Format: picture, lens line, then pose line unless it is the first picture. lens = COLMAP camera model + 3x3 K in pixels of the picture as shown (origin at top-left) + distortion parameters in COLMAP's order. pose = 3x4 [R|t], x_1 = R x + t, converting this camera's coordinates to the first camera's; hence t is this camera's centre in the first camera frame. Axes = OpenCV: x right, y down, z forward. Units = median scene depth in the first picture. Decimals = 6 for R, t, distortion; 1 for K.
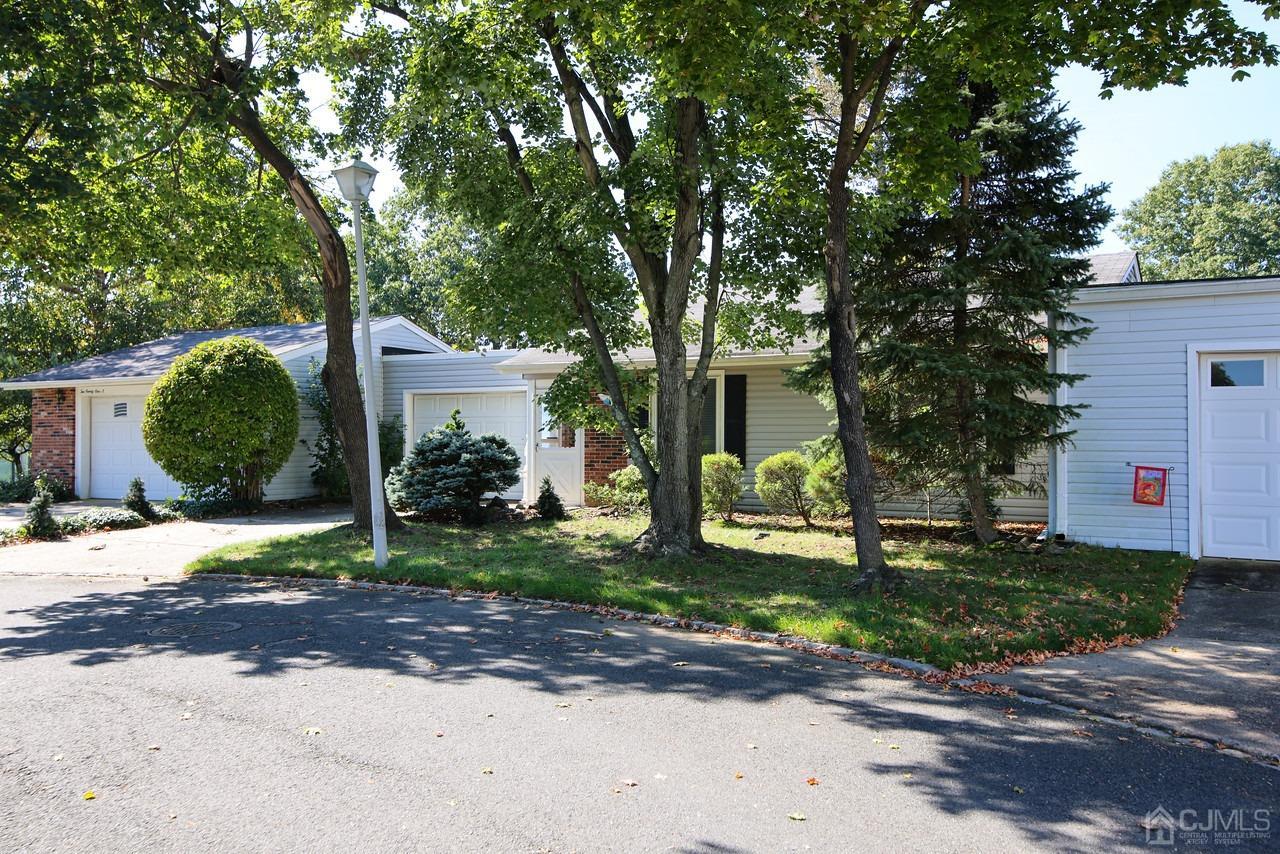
lens RADIAL K [[1081.4, 0, 687.5], [0, 1081.4, 411.3], [0, 0, 1]] dist [0.016552, 0.000449]
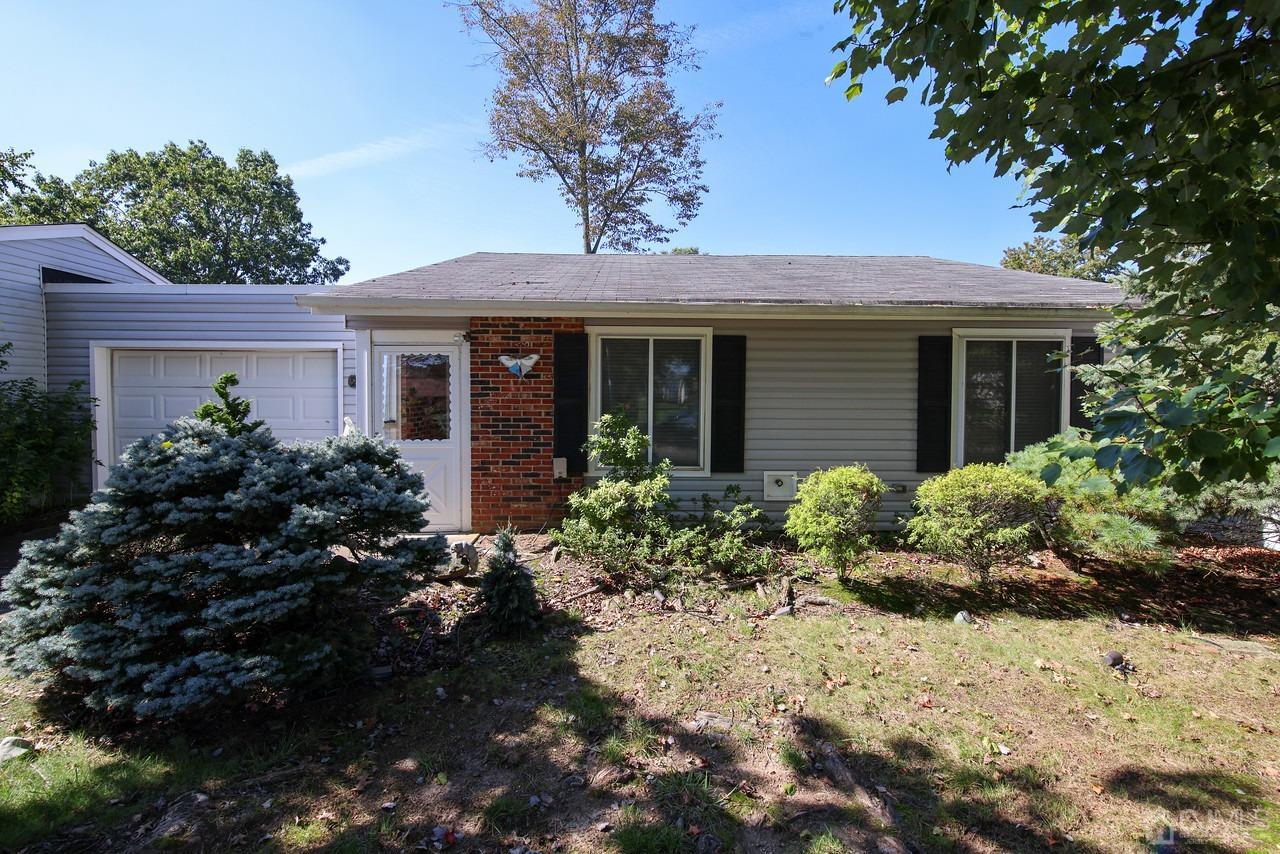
lens RADIAL K [[565.7, 0, 646.1], [0, 565.7, 415.5], [0, 0, 1]] dist [-0.007198, -0.007735]
pose [[0.873543, -0.006900, 0.486698, -0.174387], [-0.019586, 0.998591, 0.049312, 0.000277], [-0.486353, -0.052609, 0.872177, 0.702396]]
